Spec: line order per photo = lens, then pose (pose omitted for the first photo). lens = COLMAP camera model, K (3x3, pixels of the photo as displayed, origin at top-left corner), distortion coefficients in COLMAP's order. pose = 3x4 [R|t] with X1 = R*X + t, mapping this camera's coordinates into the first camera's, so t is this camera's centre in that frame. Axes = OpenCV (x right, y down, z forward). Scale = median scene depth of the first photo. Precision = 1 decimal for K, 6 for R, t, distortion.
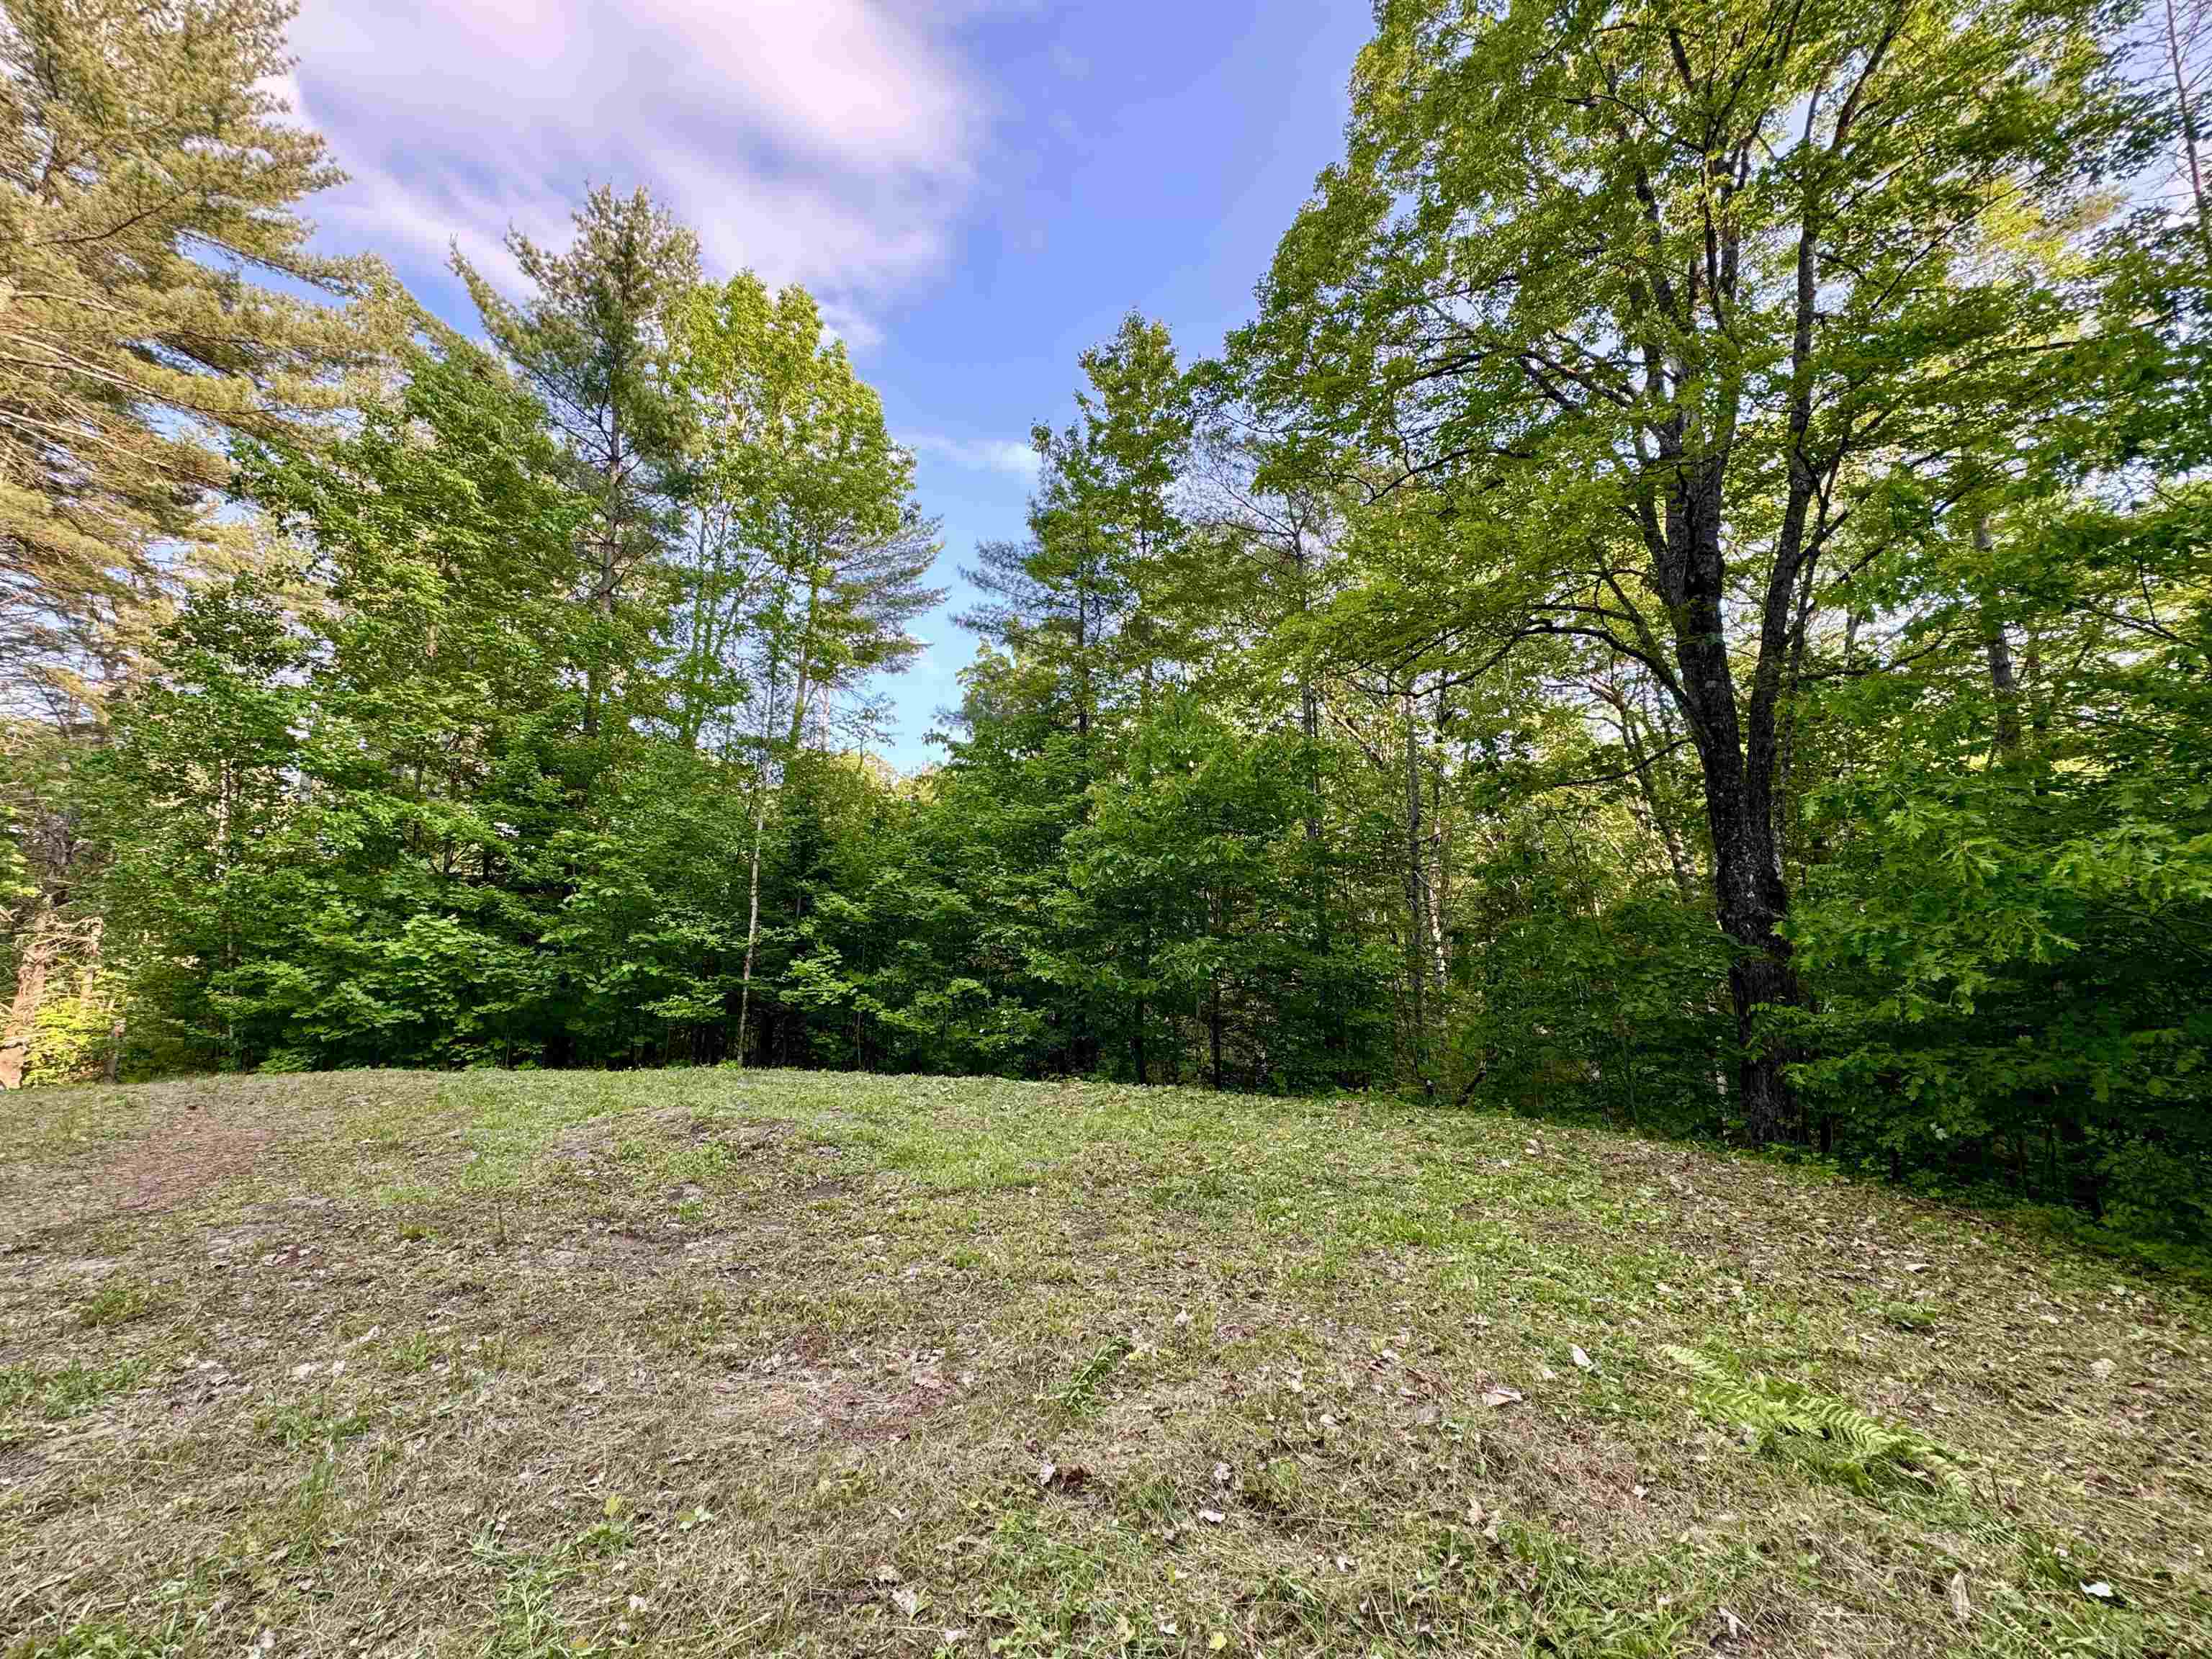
lens RADIAL K [[888.8, 0, 1124.0], [0, 888.8, 825.3], [0, 0, 1]] dist [0.012053, 0.000048]
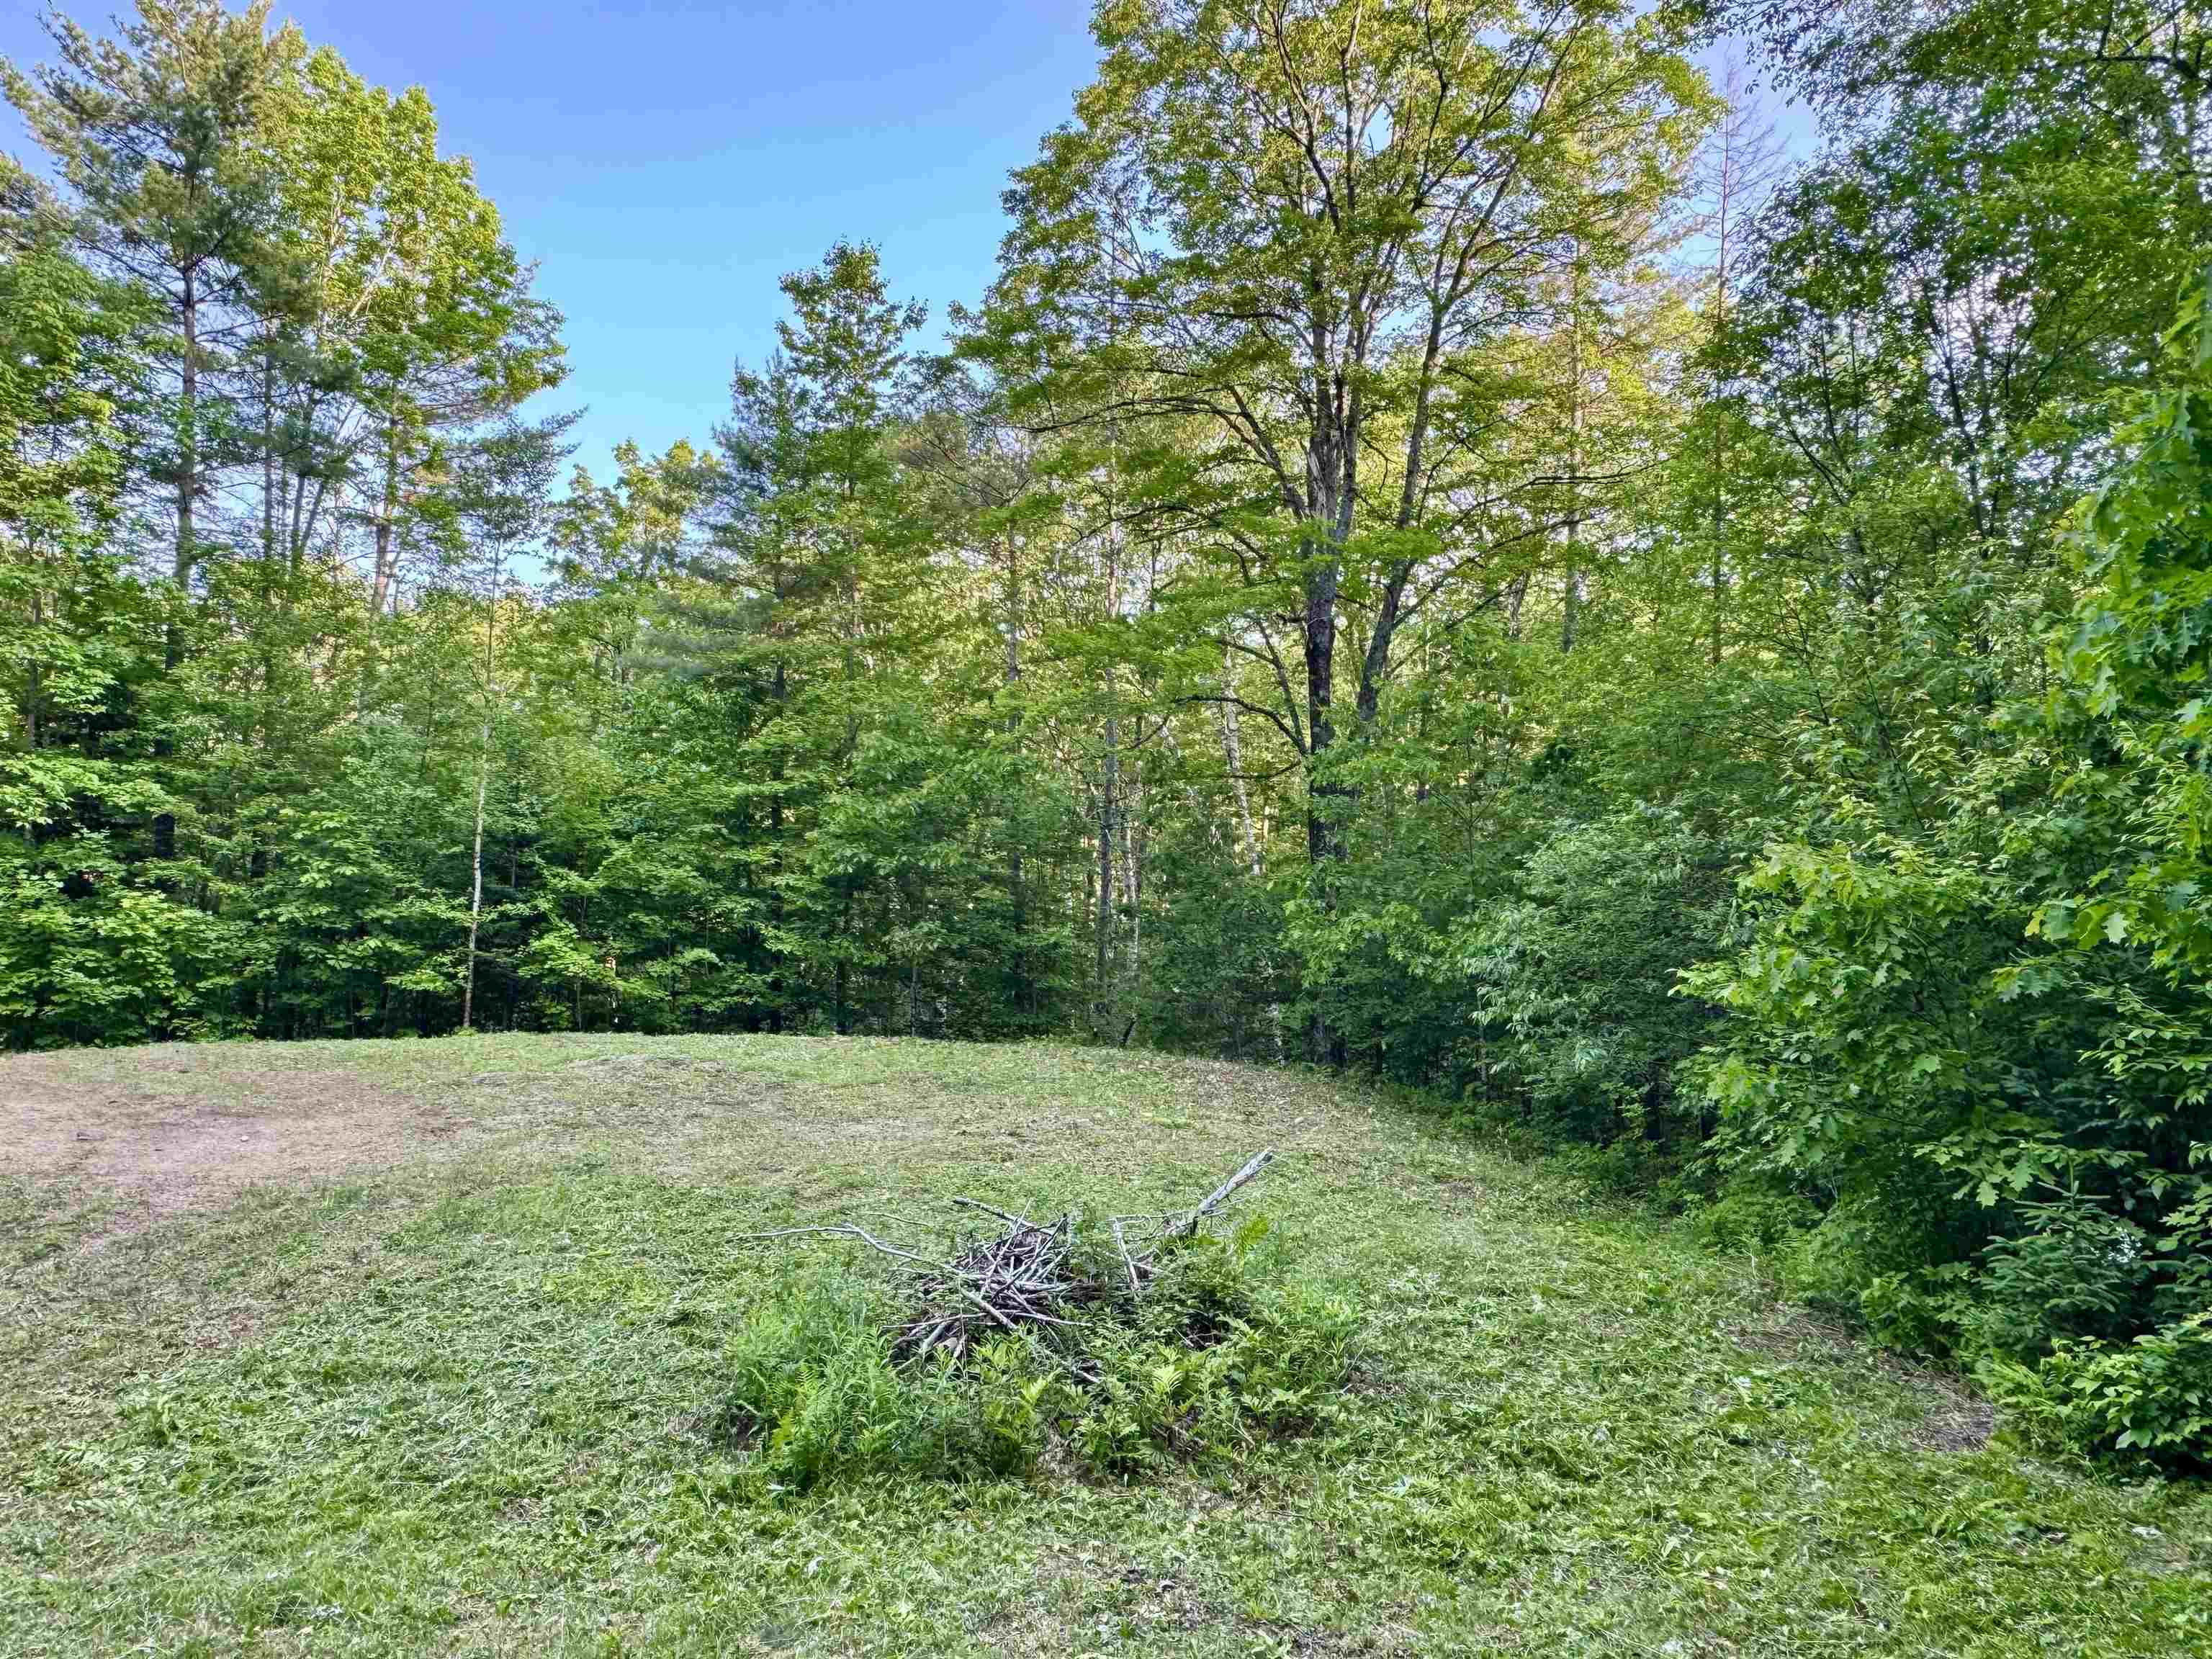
lens RADIAL K [[1427.5, 0, 1103.9], [0, 1427.5, 838.8], [0, 0, 1]] dist [0.006834, 0.005097]
pose [[0.941096, 0.018096, 0.337656, -0.307650], [-0.068051, 0.988272, 0.136704, -0.239195], [-0.331222, -0.151629, 0.931290, -0.792238]]
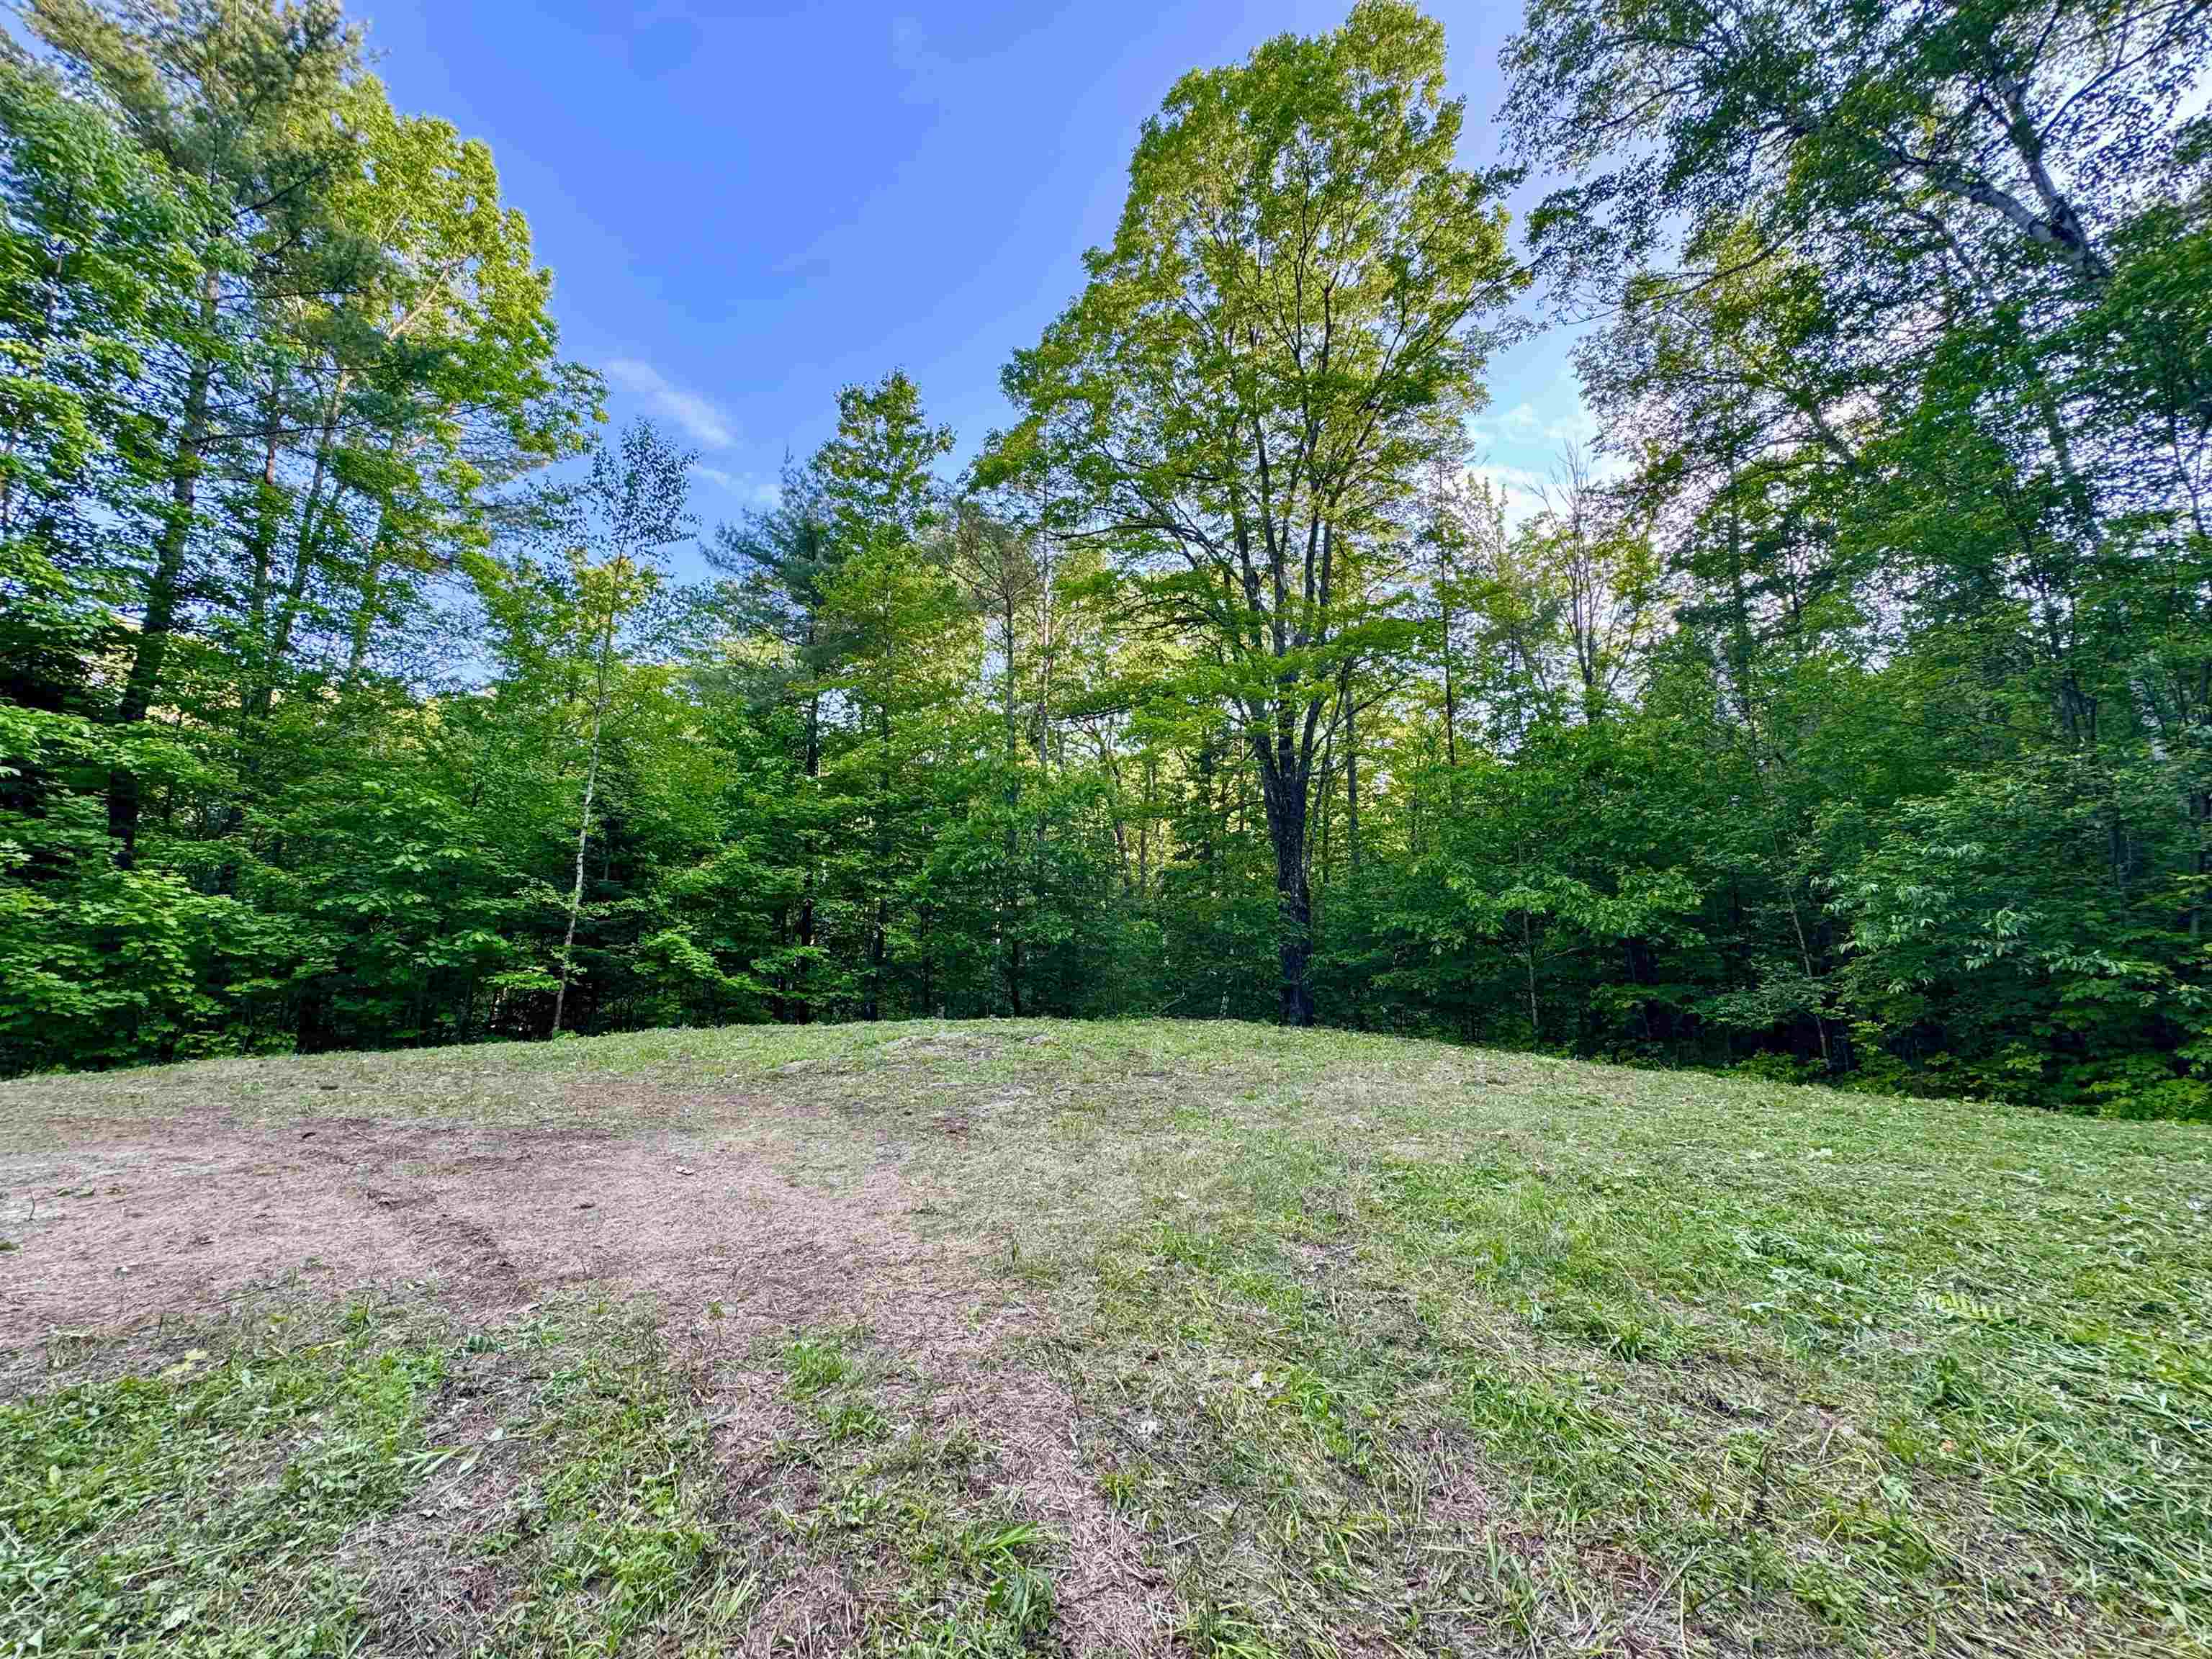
lens RADIAL K [[888.8, 0, 1107.0], [0, 888.8, 829.8], [0, 0, 1]] dist [0.012053, 0.000048]
pose [[0.761195, 0.079005, 0.643692, -0.639858], [-0.110153, 0.993880, 0.008275, -0.033012], [-0.639099, -0.077204, 0.765240, -0.129748]]
